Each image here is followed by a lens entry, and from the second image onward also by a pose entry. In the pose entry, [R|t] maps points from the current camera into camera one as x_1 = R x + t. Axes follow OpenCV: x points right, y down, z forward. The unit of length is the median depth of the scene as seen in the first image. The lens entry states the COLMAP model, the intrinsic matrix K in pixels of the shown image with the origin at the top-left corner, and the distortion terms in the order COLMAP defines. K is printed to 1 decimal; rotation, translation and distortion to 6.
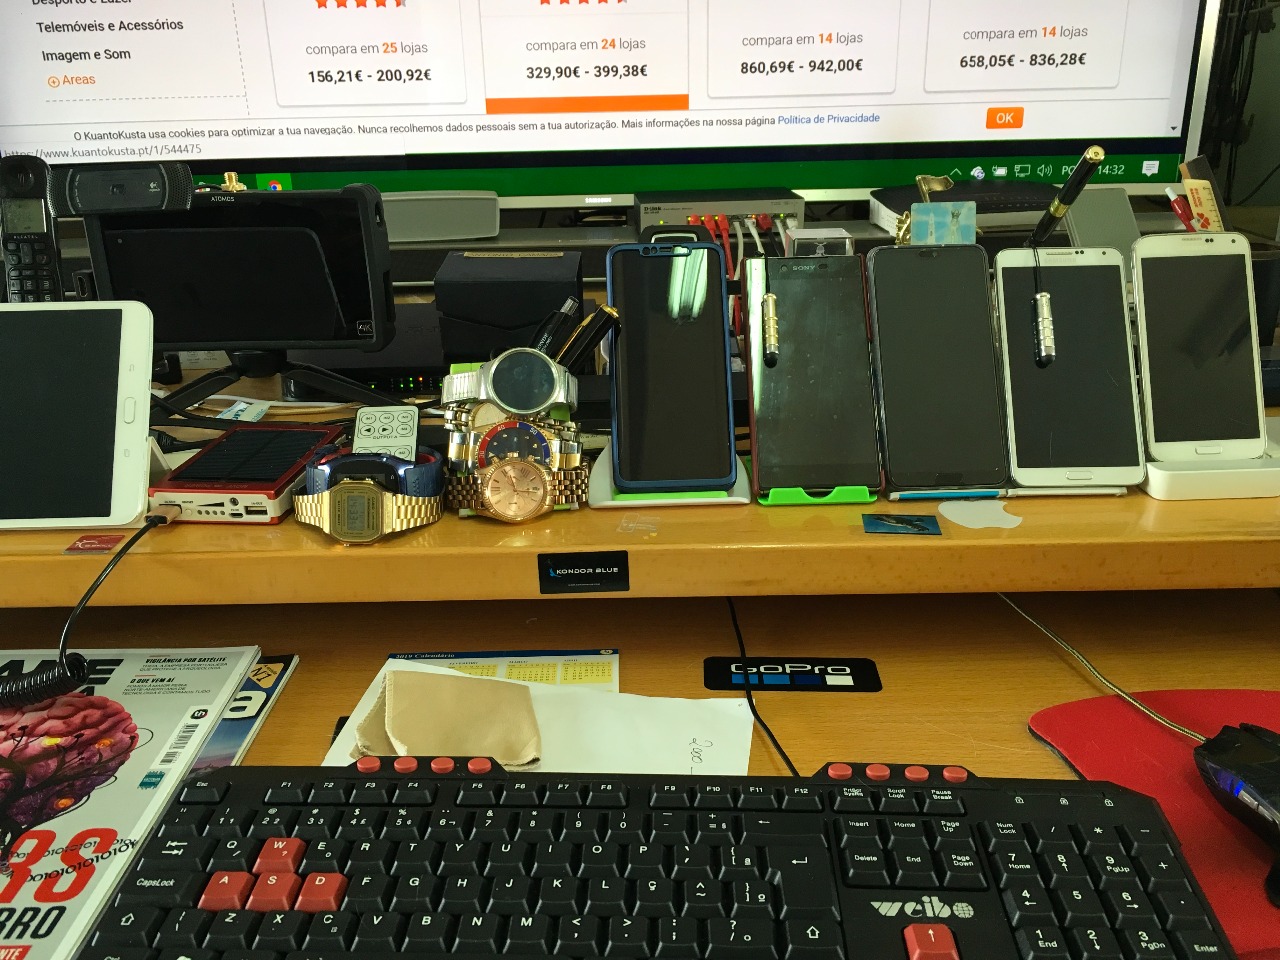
lens RADIAL K [[1088.8, 0, 638.4], [0, 1088.8, 474.8], [0, 0, 1]] dist [0.047976, -0.029137]
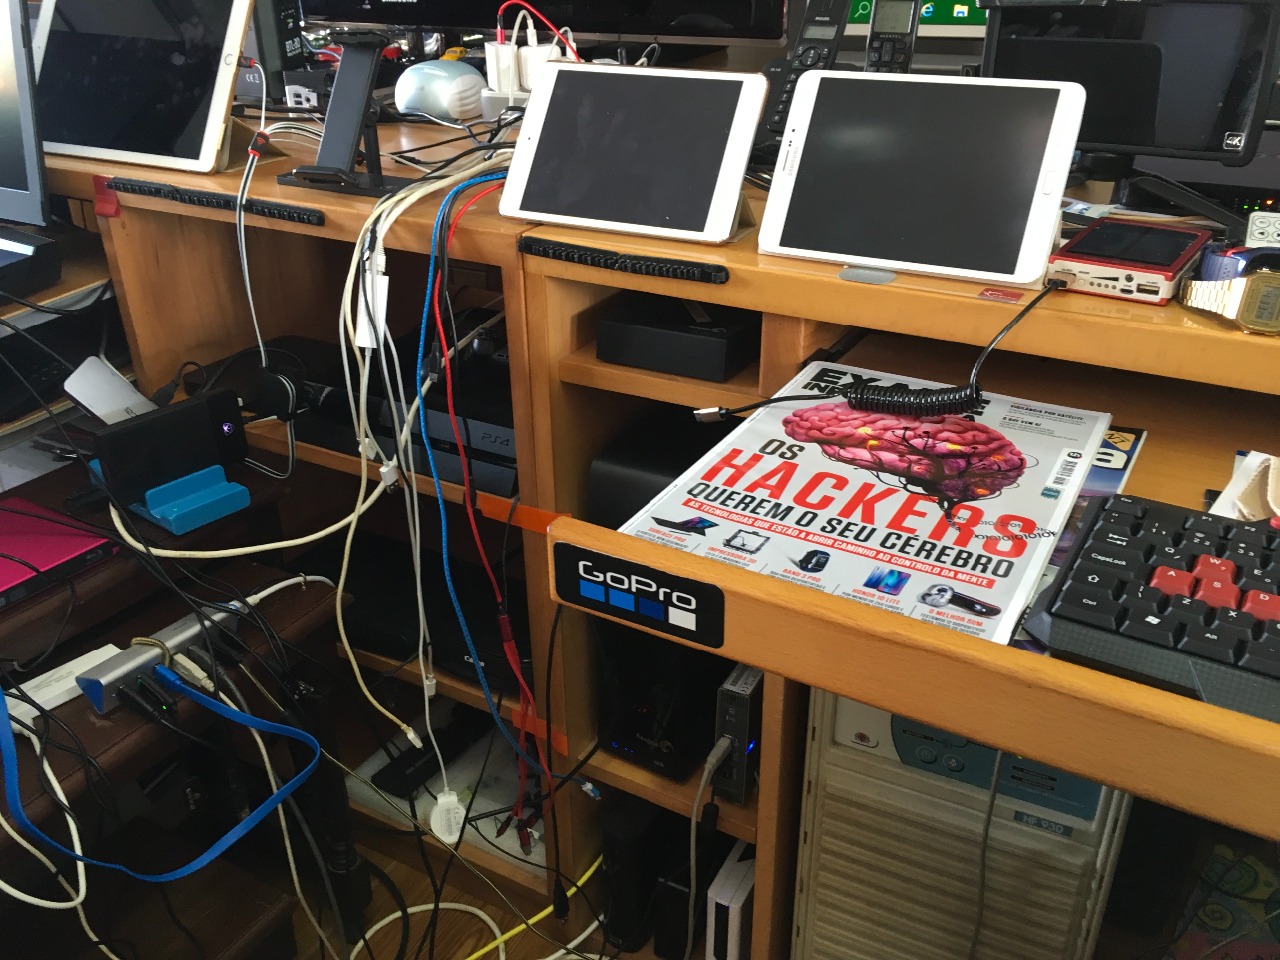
lens RADIAL K [[1088.8, 0, 642.2], [0, 1088.8, 488.1], [0, 0, 1]] dist [0.047976, -0.029137]
pose [[0.873216, 0.236934, -0.425859, -0.285940], [-0.183454, 0.969392, 0.163168, 0.141217], [0.451484, -0.064356, 0.889955, -0.207805]]
